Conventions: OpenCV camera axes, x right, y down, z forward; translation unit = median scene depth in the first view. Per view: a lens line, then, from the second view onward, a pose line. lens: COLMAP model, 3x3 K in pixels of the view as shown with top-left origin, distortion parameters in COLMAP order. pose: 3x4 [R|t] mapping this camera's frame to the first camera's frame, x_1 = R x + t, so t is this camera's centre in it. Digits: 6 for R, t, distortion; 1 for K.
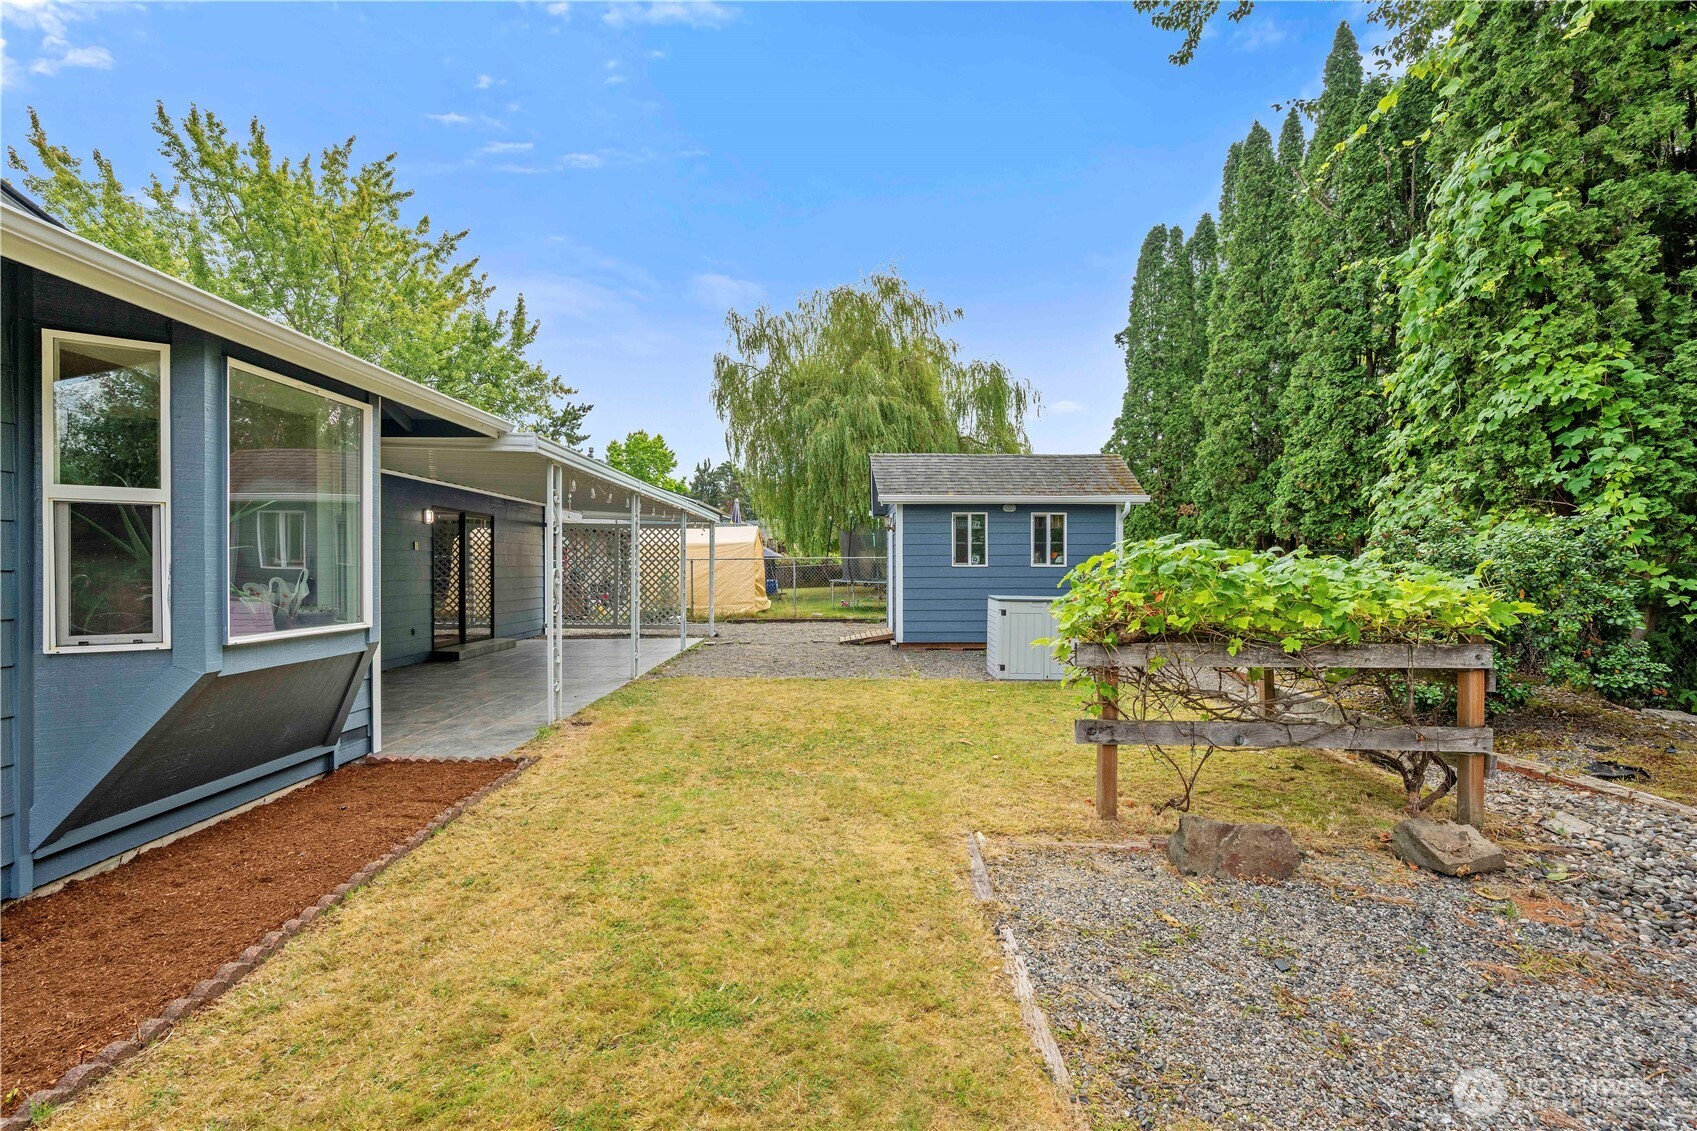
lens RADIAL K [[735.6, 0, 849.0], [0, 735.6, 570.5], [0, 0, 1]] dist [-0.011332, 0.008752]
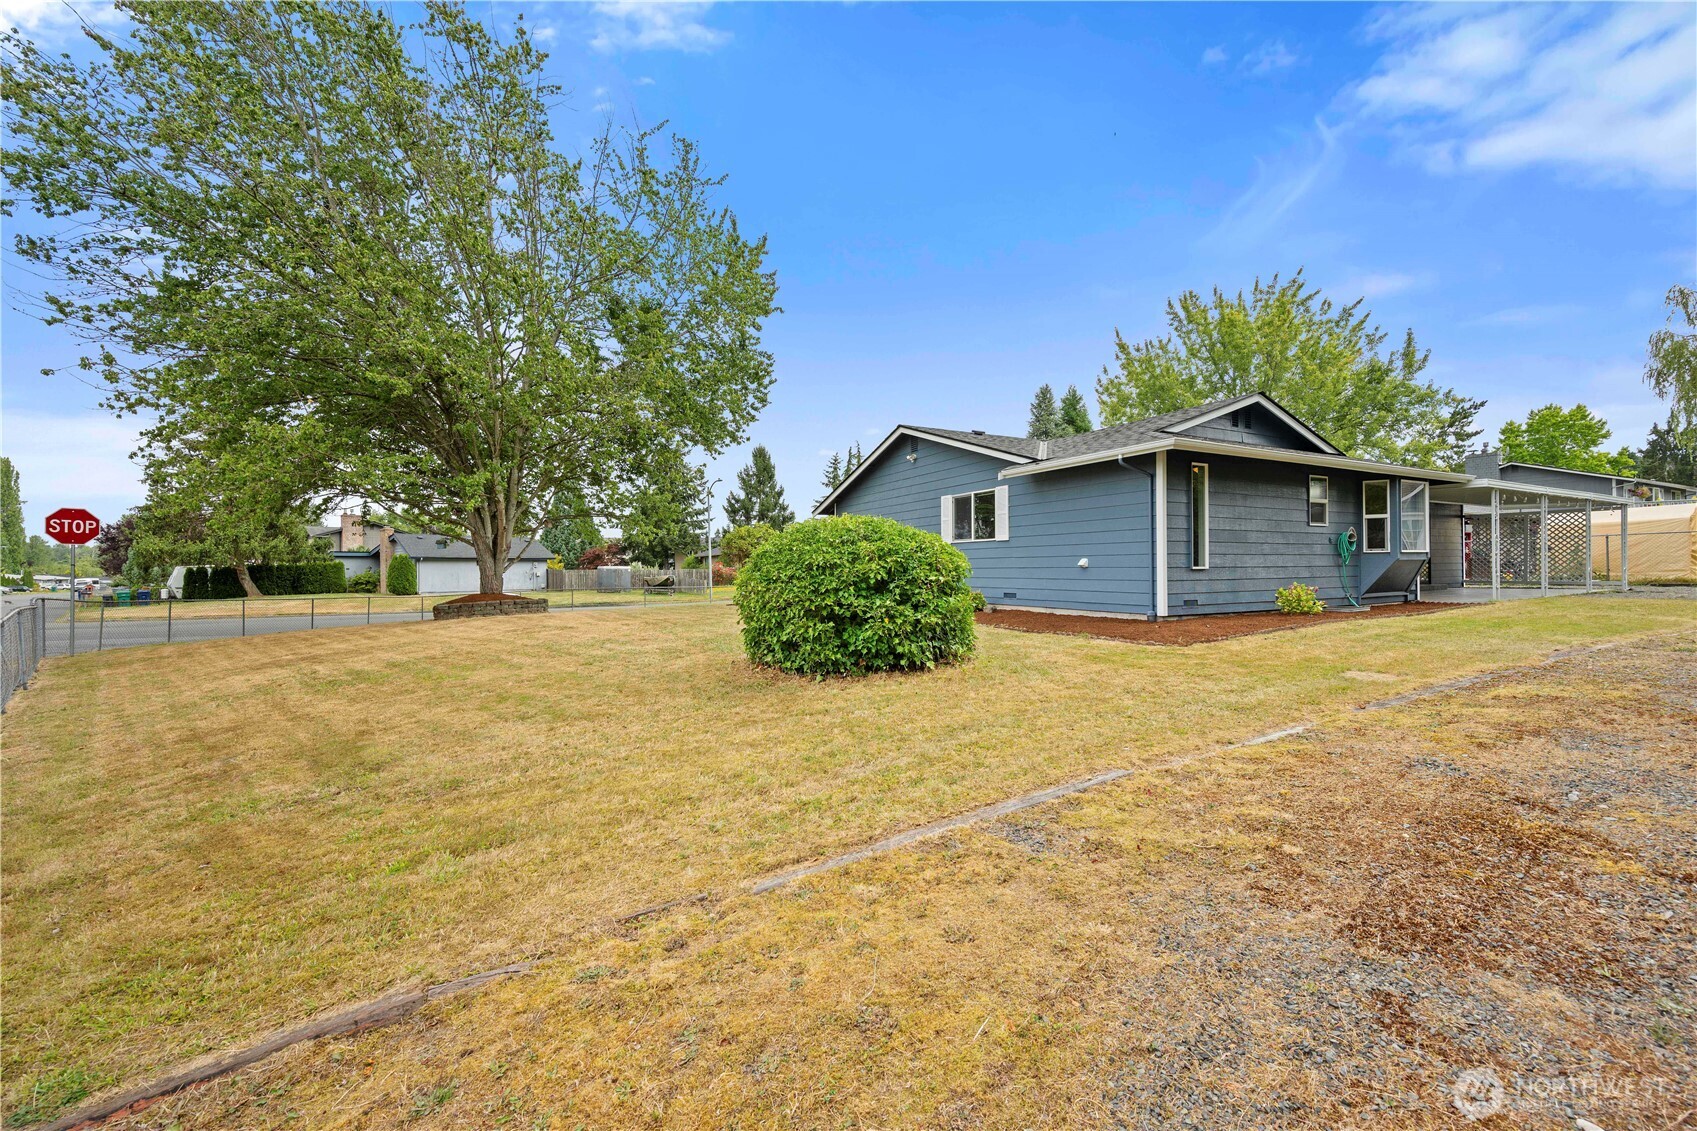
lens RADIAL K [[670.4, 0, 828.5], [0, 670.4, 570.1], [0, 0, 1]] dist [0.000406, -0.002844]
pose [[0.451138, -0.008048, -0.892418, 0.134427], [0.007891, 0.999956, -0.005028, 0.026337], [0.892419, -0.004774, 0.451181, -0.464474]]
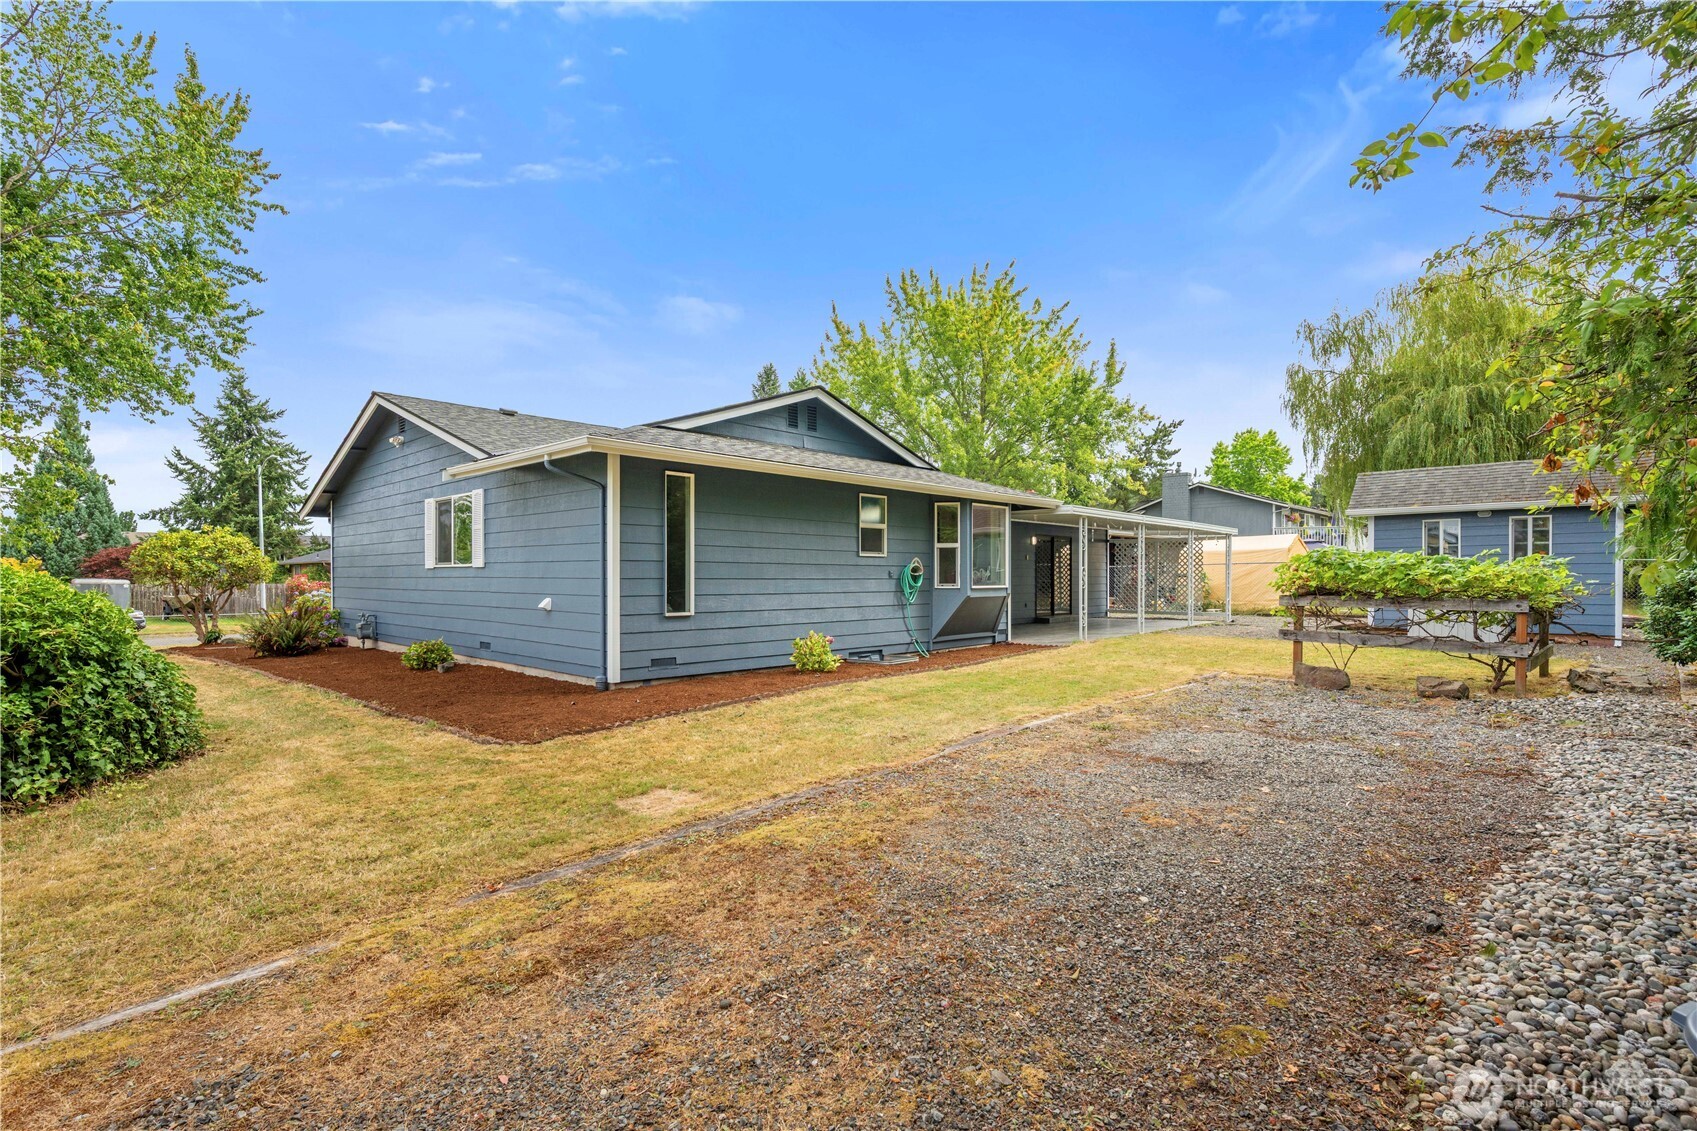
lens RADIAL K [[811.4, 0, 843.8], [0, 811.4, 579.4], [0, 0, 1]] dist [-0.000977, -0.000085]
pose [[0.718705, -0.002208, -0.695312, 0.181105], [0.000522, 0.999996, -0.002635, 0.009658], [0.695315, 0.001531, 0.718703, -0.286257]]
